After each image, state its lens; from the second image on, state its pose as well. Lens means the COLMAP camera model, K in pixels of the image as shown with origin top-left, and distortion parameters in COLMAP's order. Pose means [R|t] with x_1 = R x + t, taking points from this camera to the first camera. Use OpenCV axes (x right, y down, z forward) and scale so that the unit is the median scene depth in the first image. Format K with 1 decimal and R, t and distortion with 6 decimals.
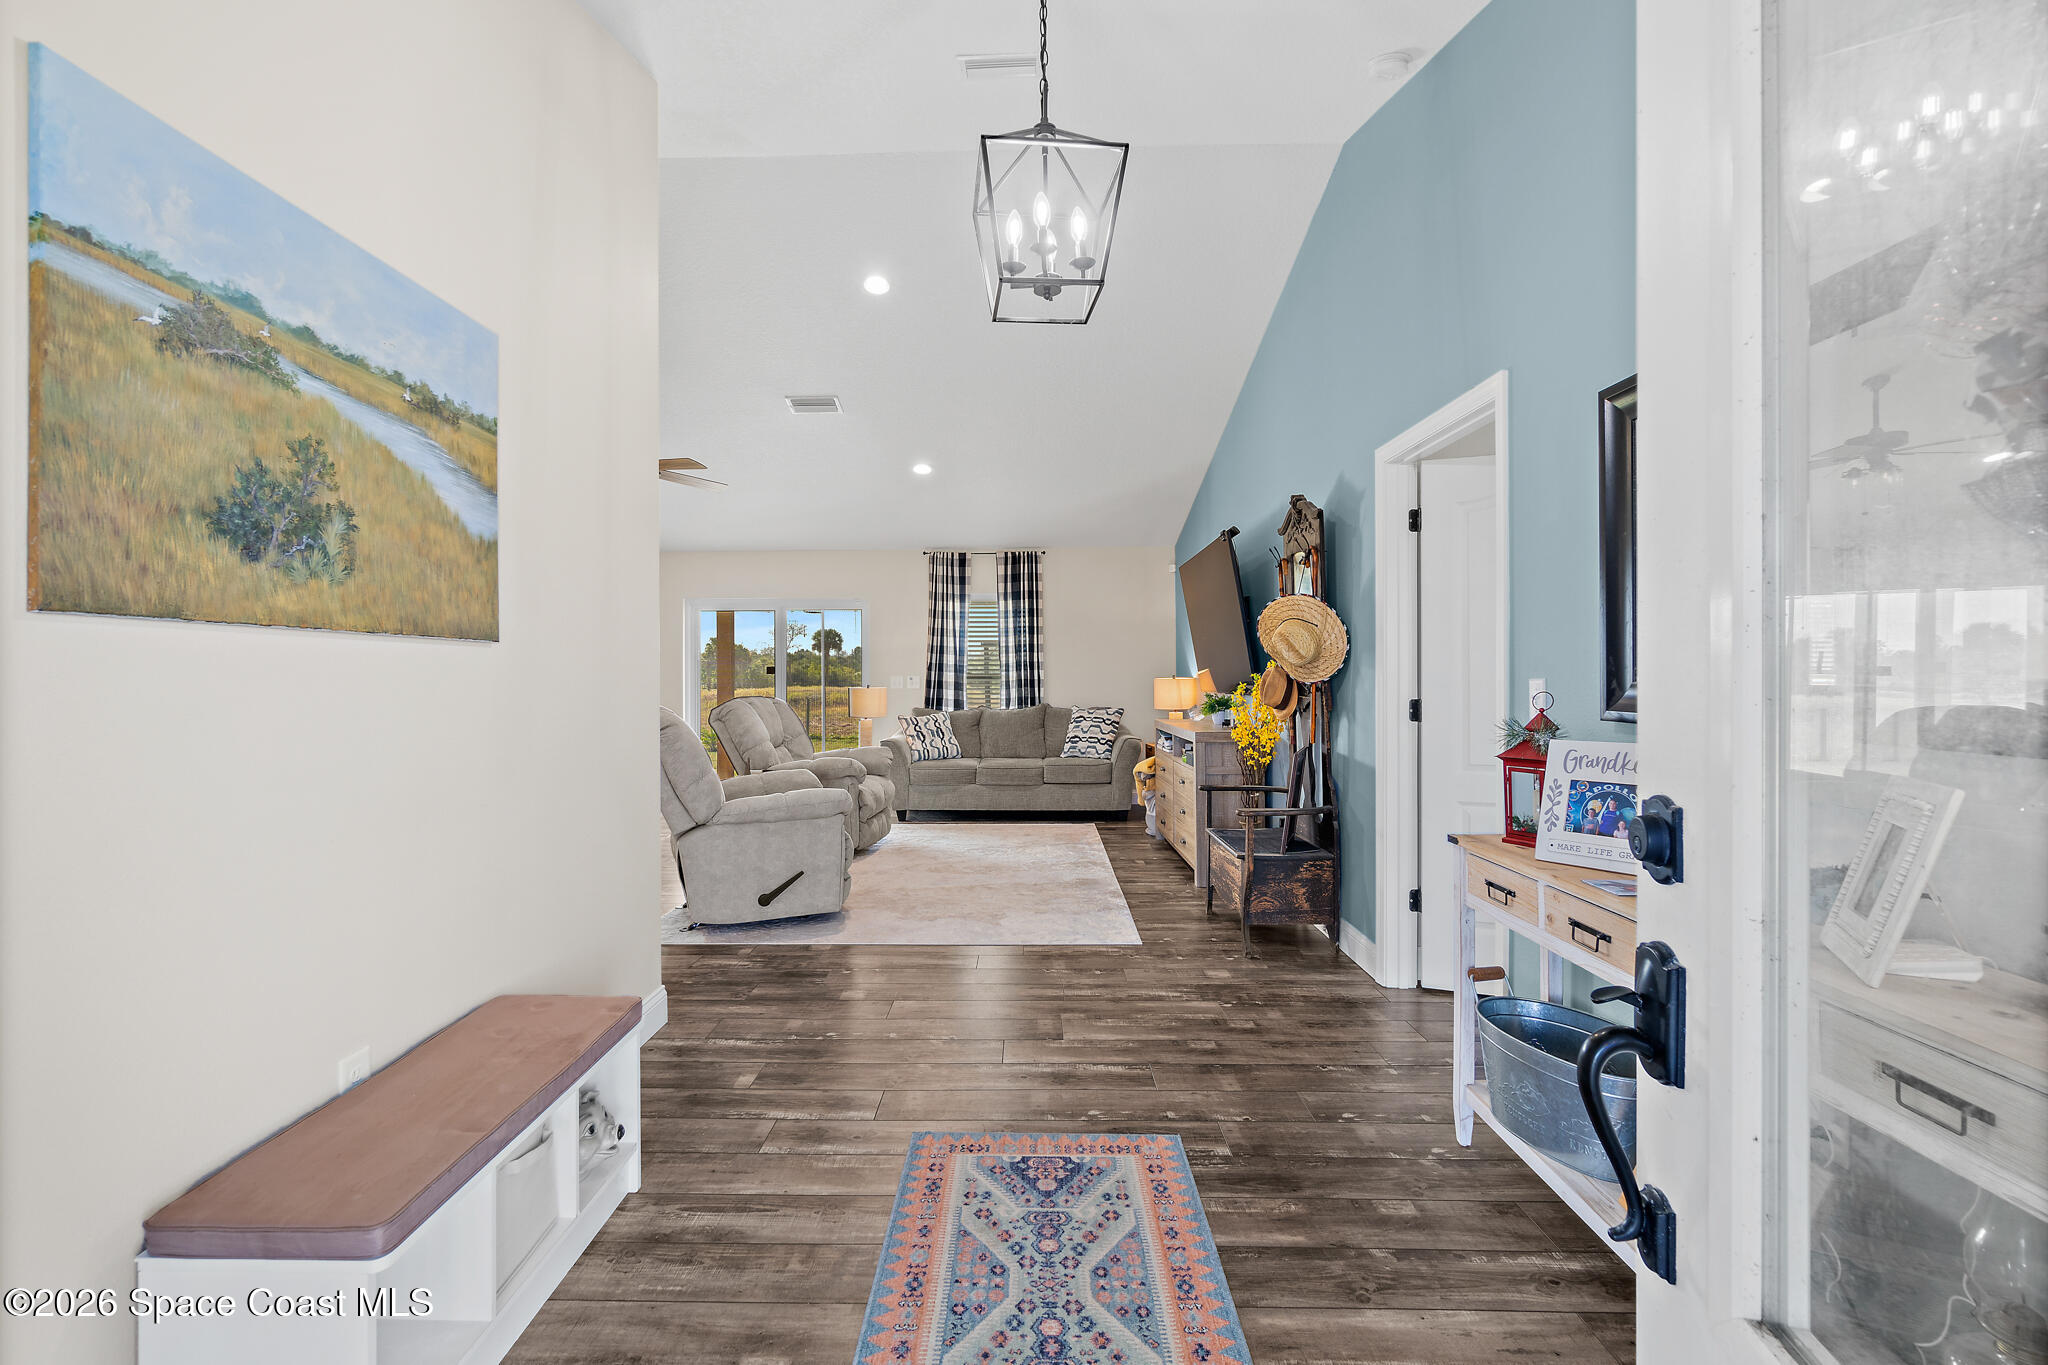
lens RADIAL K [[887.8, 0, 1010.5], [0, 887.8, 682.7], [0, 0, 1]] dist [-0.001642, 0.003726]
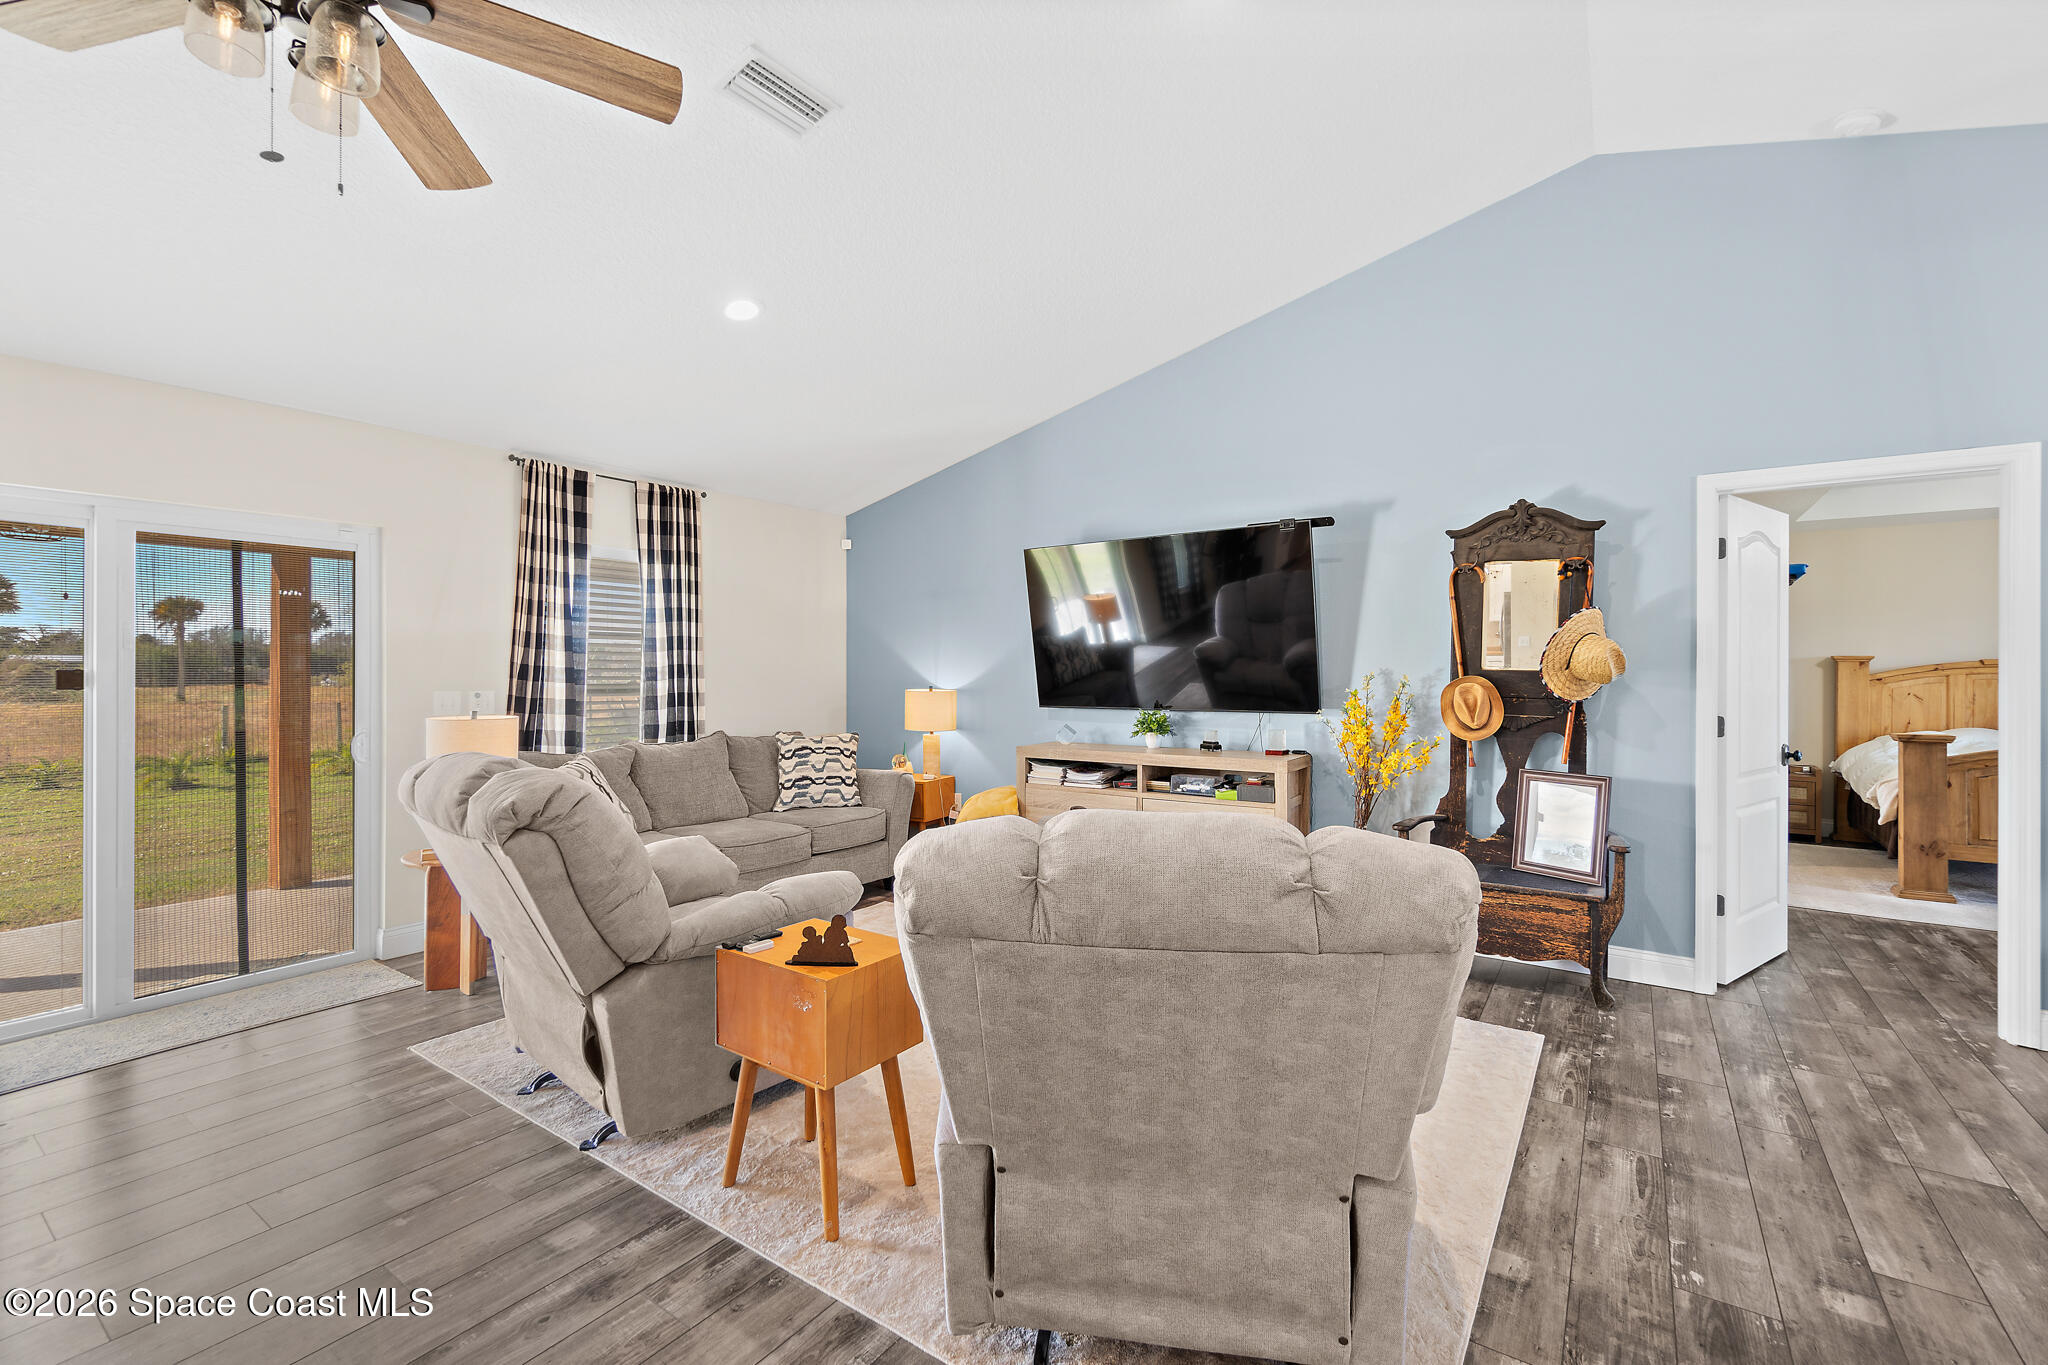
lens RADIAL K [[887.8, 0, 1021.9], [0, 887.8, 673.1], [0, 0, 1]] dist [-0.001642, 0.003726]
pose [[0.548595, 0.001748, 0.836086, -0.371679], [0.004786, 0.999975, -0.005231, -0.013506], [-0.836075, 0.006872, 0.548573, 0.458828]]
